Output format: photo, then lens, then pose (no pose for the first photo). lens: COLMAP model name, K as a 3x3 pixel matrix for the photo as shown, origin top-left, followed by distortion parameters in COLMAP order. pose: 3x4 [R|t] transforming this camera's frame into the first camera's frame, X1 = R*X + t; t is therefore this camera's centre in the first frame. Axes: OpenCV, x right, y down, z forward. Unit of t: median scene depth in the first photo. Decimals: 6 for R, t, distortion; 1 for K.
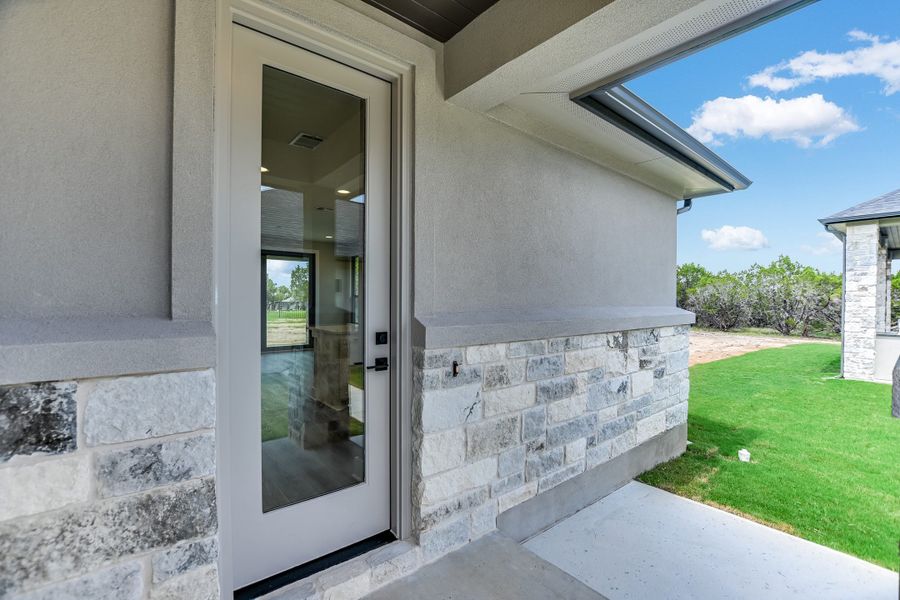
lens RADIAL K [[398.7, 0, 454.7], [0, 398.7, 305.1], [0, 0, 1]] dist [-0.025532, 0.001143]
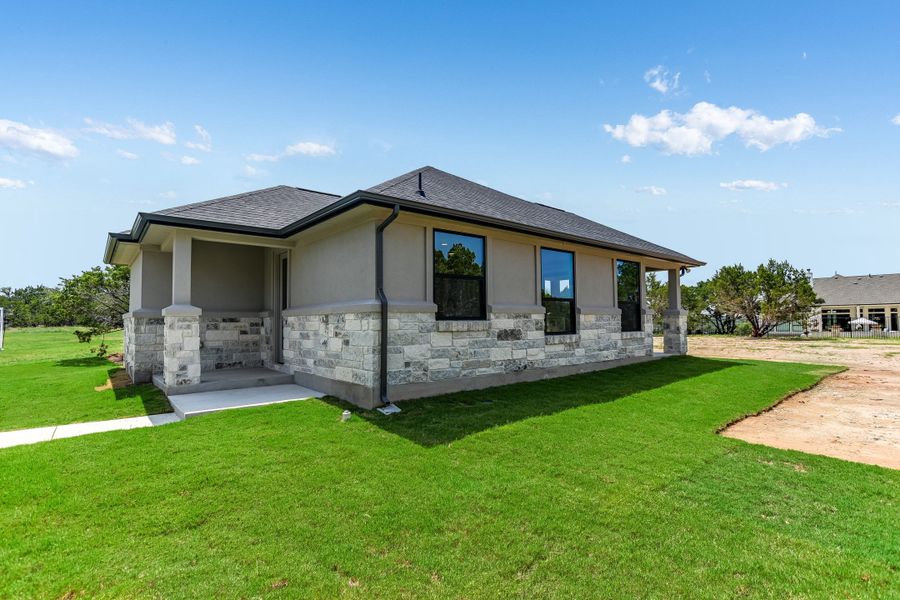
lens RADIAL K [[398.7, 0, 454.7], [0, 398.7, 305.1], [0, 0, 1]] dist [-0.025532, 0.001143]
pose [[0.017712, -0.049201, -0.998632, 2.798703], [0.005991, 0.998776, -0.049102, 0.136955], [0.999825, -0.005113, 0.017985, 1.853817]]
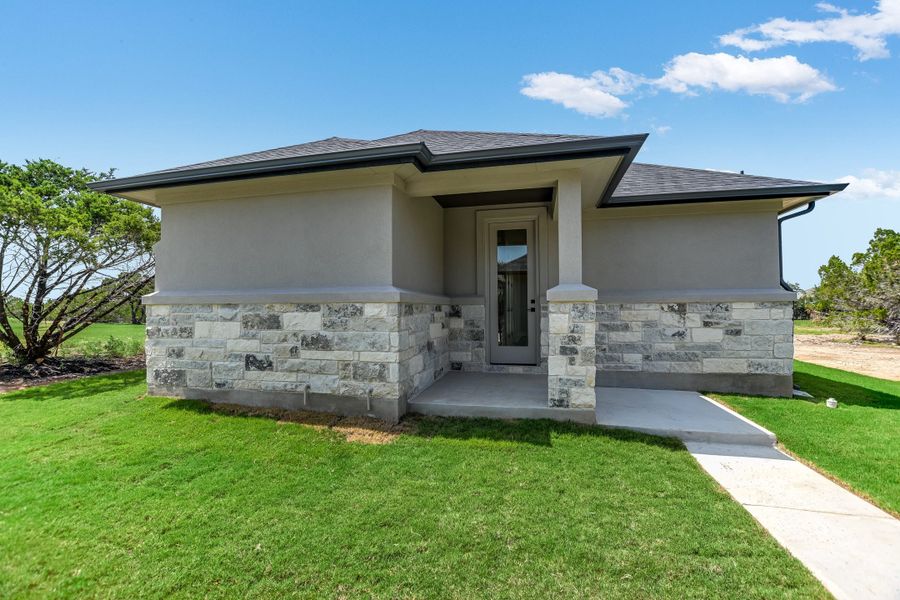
lens RADIAL K [[398.7, 0, 454.7], [0, 398.7, 305.1], [0, 0, 1]] dist [-0.025532, 0.001143]
pose [[0.602446, -0.017498, -0.797968, 1.420935], [0.004363, 0.999817, -0.018630, 0.120438], [0.798148, 0.007742, 0.602412, -1.014593]]
